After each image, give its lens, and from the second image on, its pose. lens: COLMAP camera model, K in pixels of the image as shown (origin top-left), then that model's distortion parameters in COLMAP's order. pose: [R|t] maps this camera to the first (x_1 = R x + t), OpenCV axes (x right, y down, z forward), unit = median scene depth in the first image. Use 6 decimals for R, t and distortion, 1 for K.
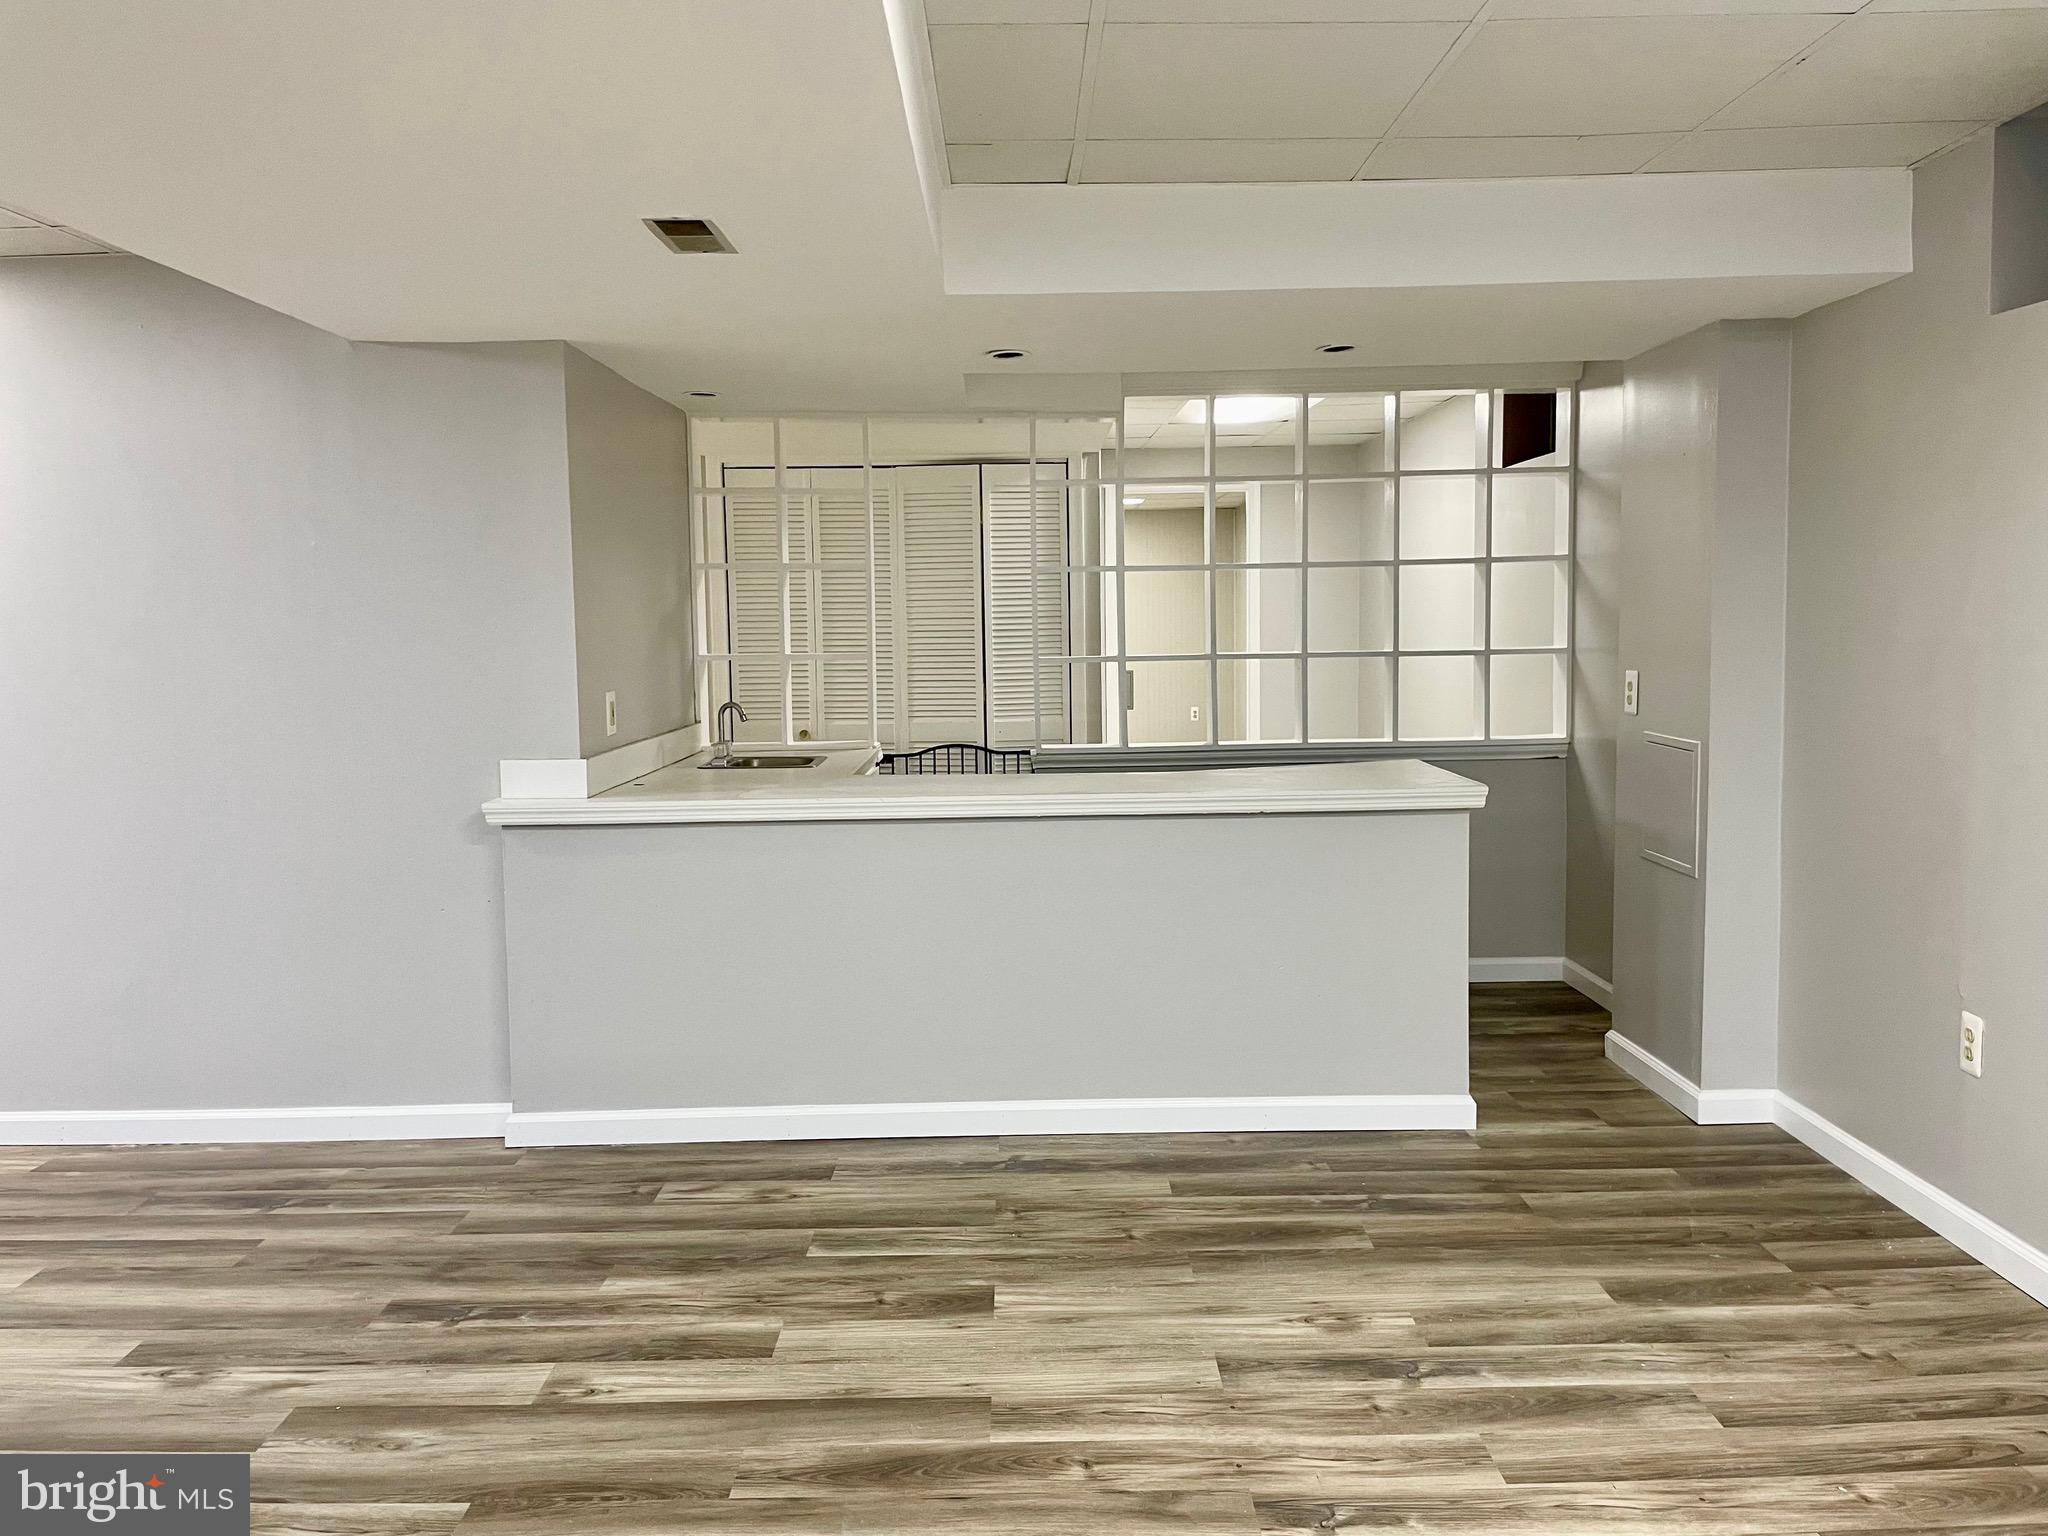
lens RADIAL K [[1577.1, 0, 1041.5], [0, 1577.1, 730.0], [0, 0, 1]] dist [0.064520, -0.089898]
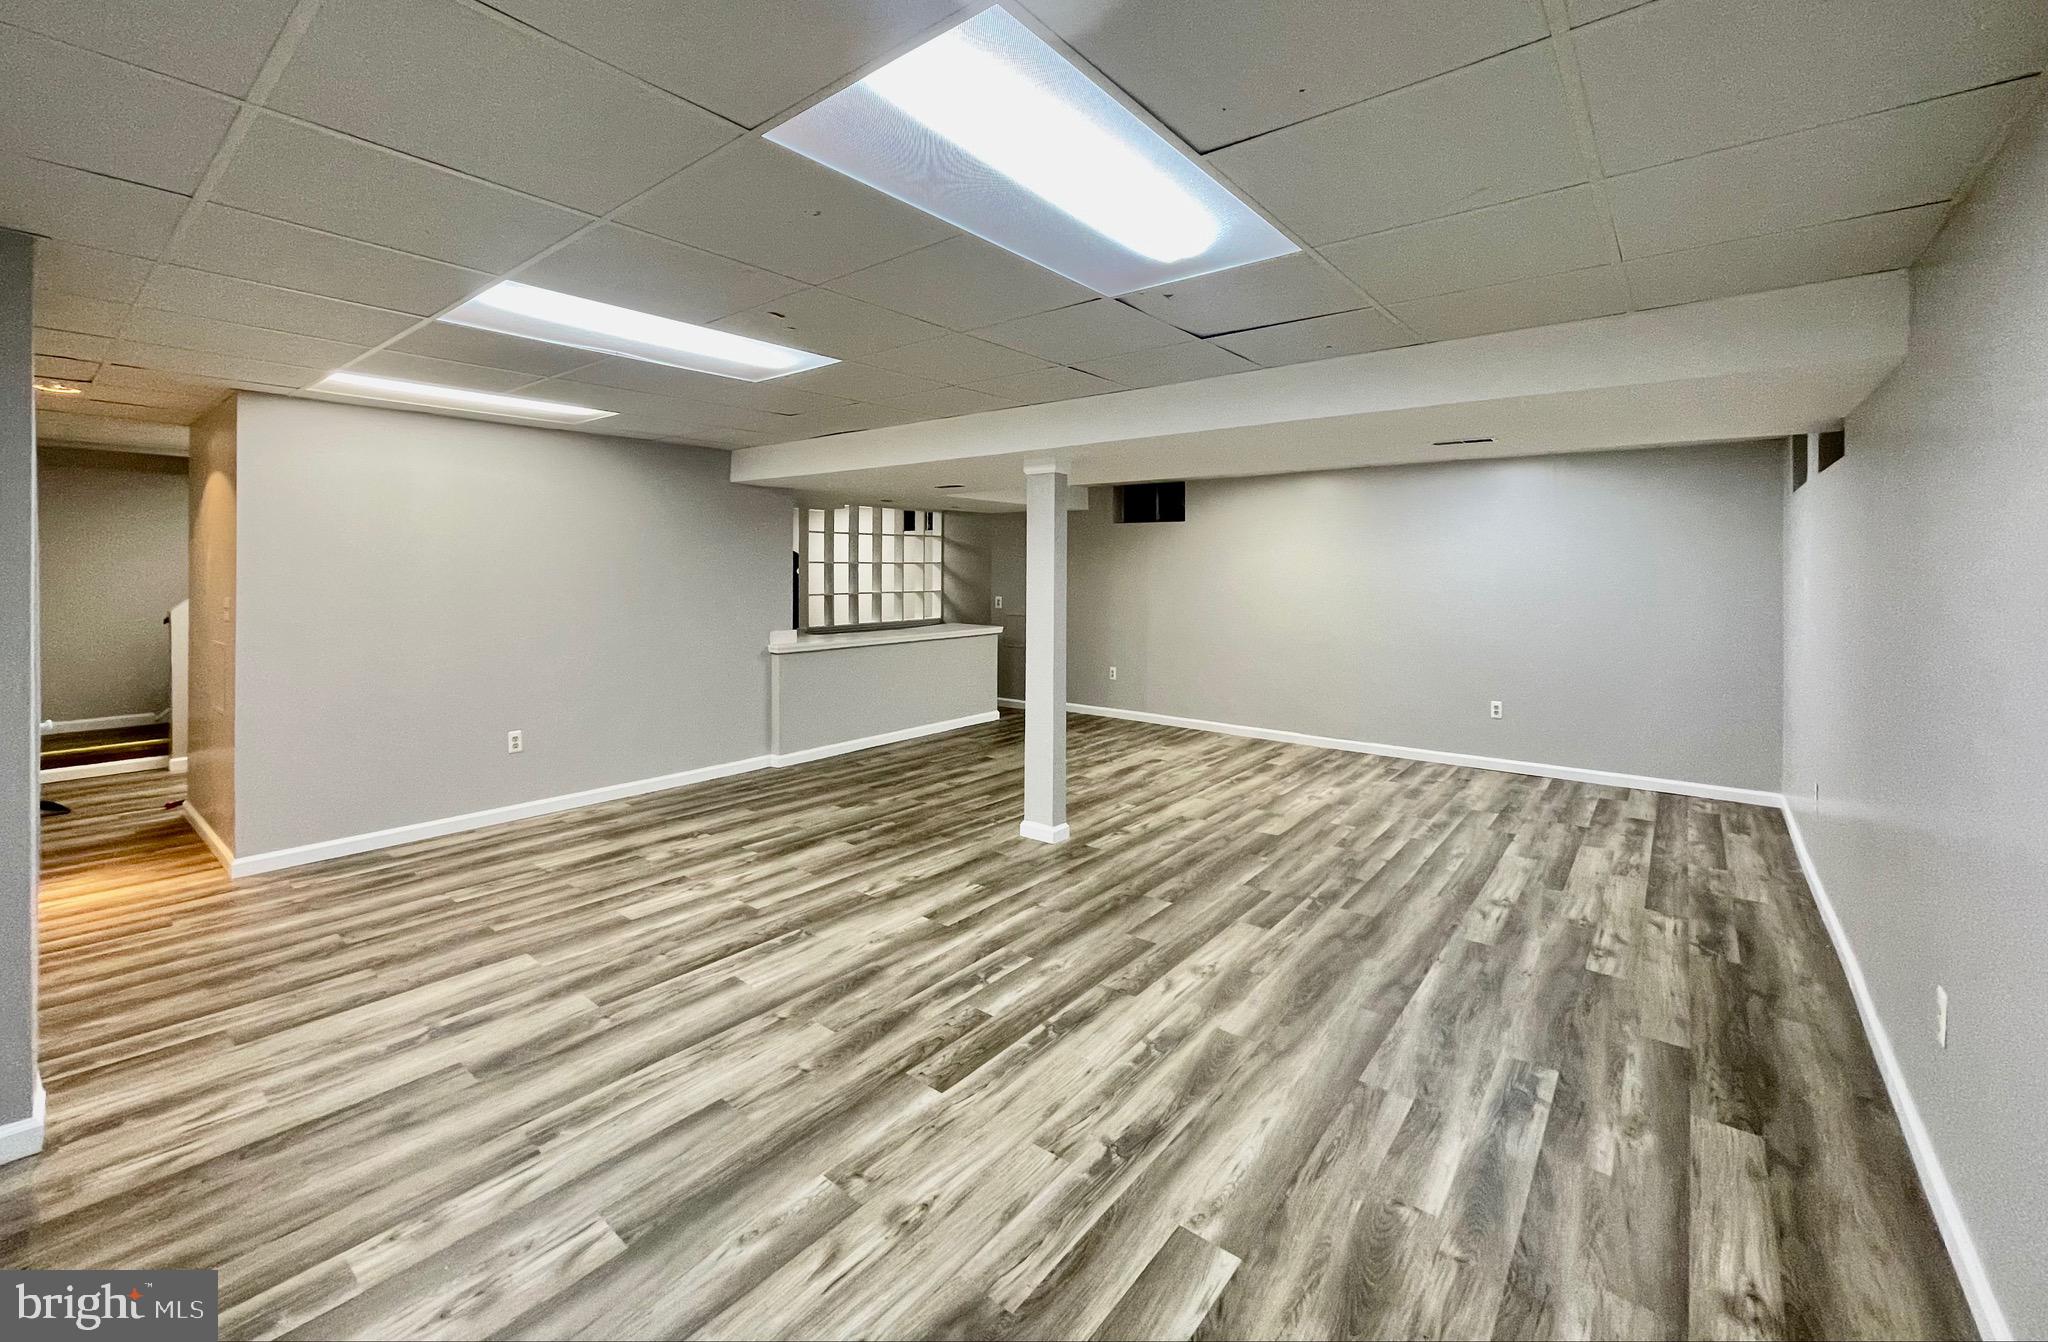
lens RADIAL K [[823.6, 0, 1012.9], [0, 823.6, 662.0], [0, 0, 1]] dist [-0.003278, -0.000599]
pose [[0.630680, -0.068211, 0.773040, -1.377085], [0.042984, 0.997671, 0.052964, 0.014879], [-0.774852, -0.000175, 0.632143, -0.302443]]
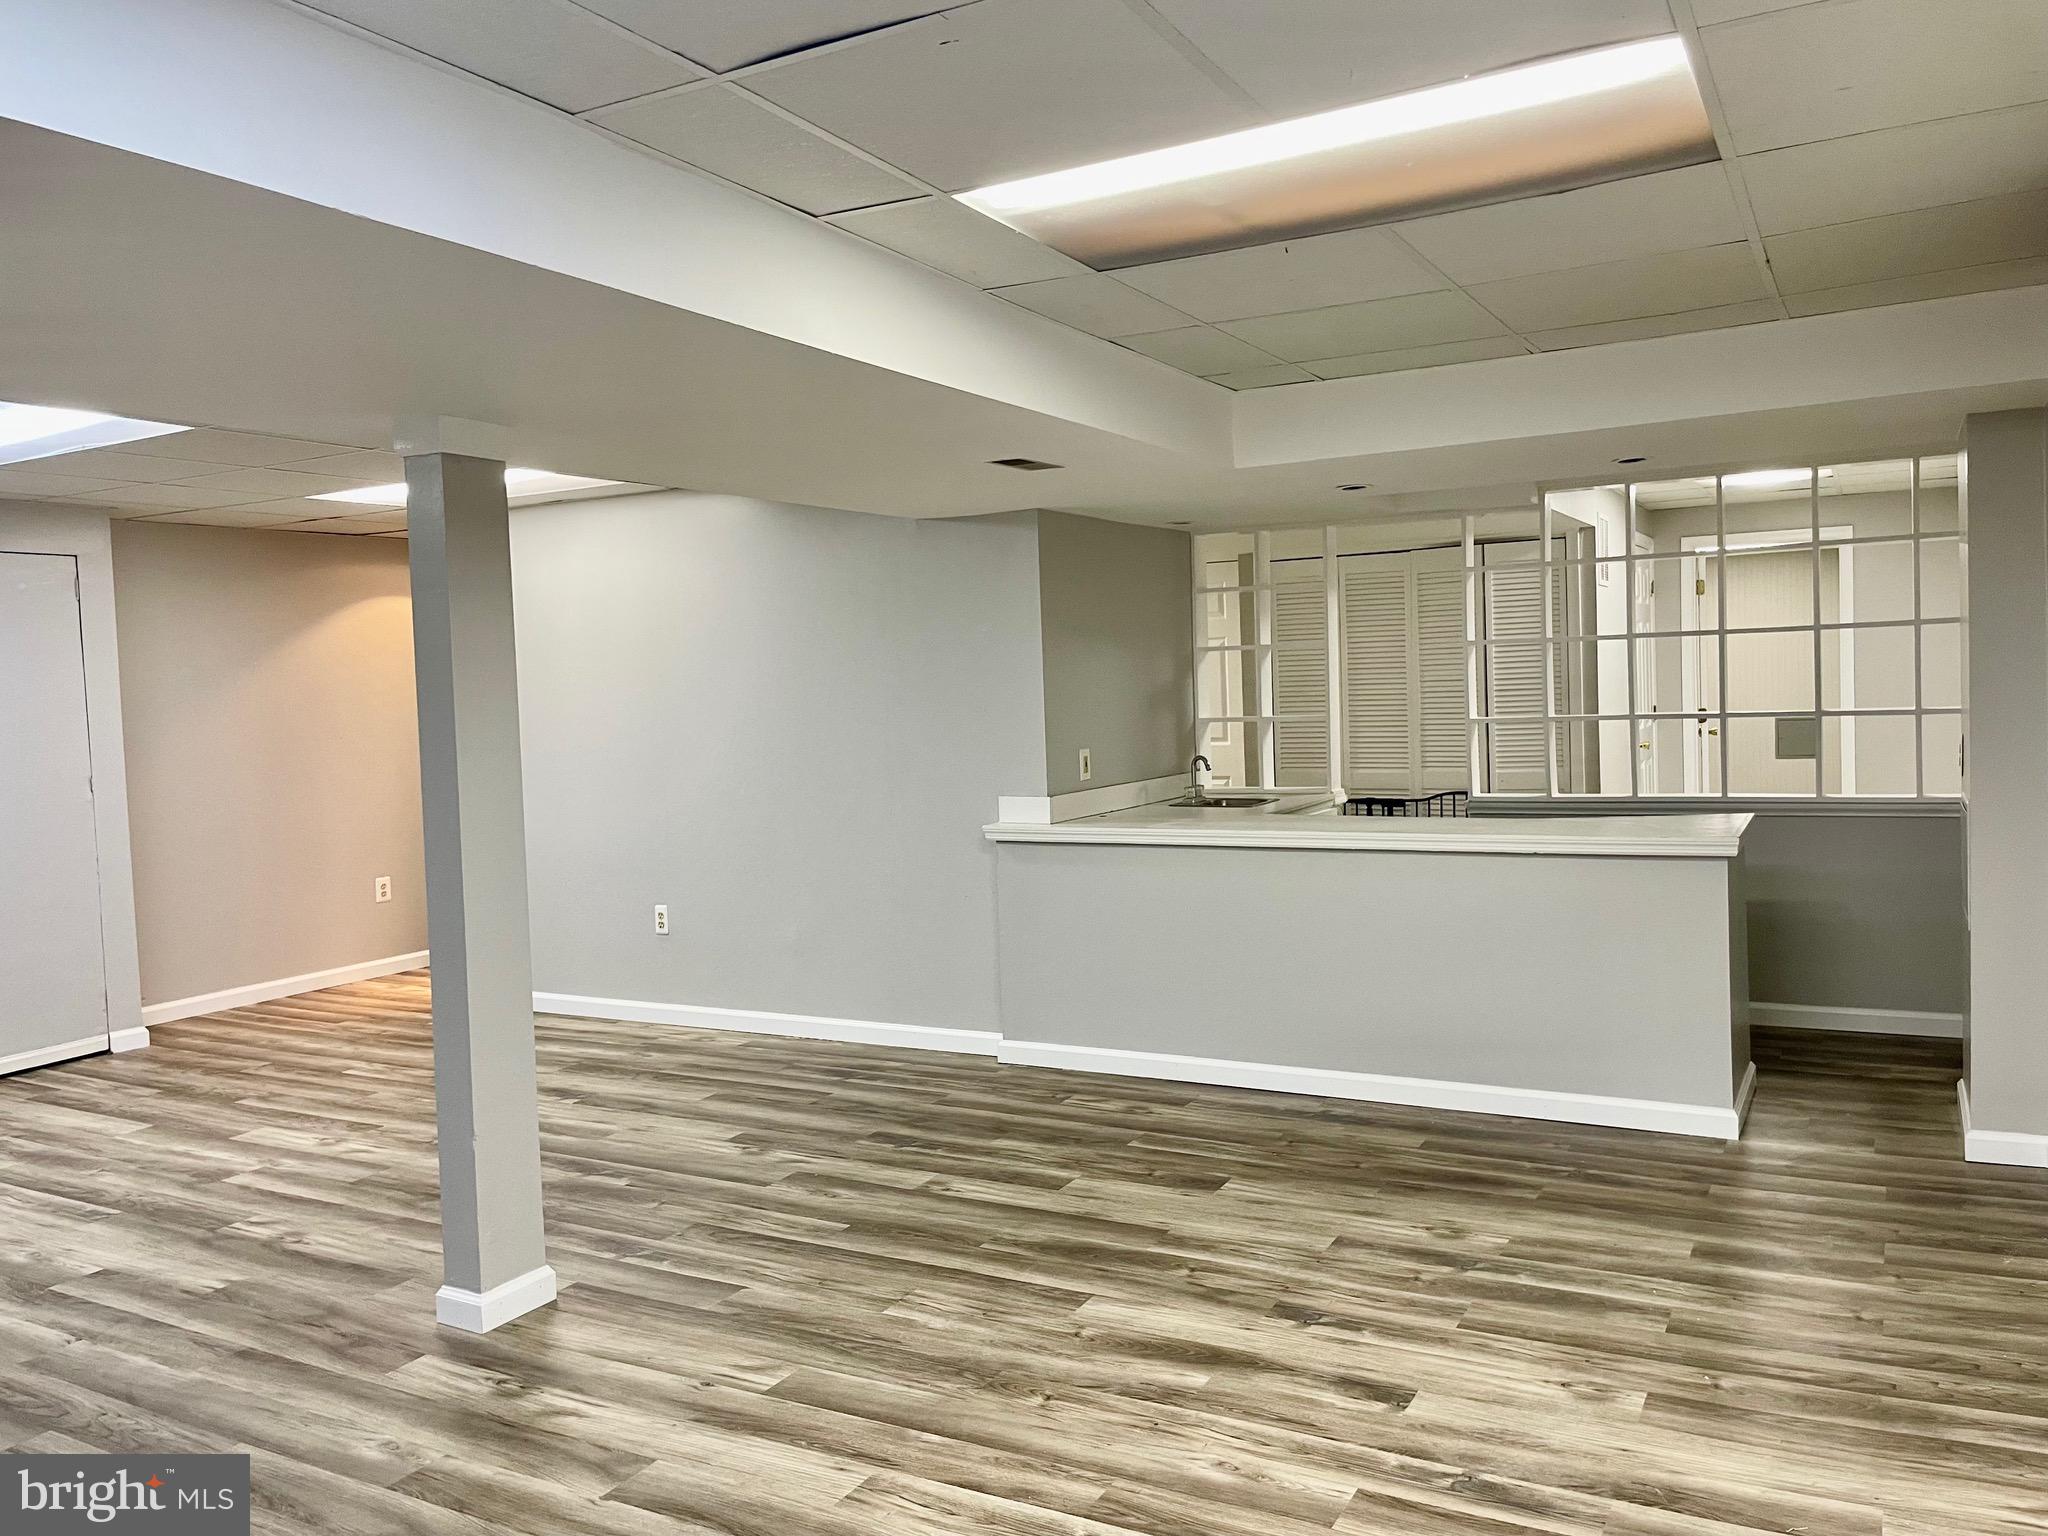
lens RADIAL K [[1577.1, 0, 1026.4], [0, 1577.1, 753.3], [0, 0, 1]] dist [0.064520, -0.089898]
pose [[0.871157, 0.007704, -0.490943, 0.452912], [-0.013257, 0.999881, -0.007833, -0.010775], [0.490825, 0.013332, 0.871156, -0.286486]]
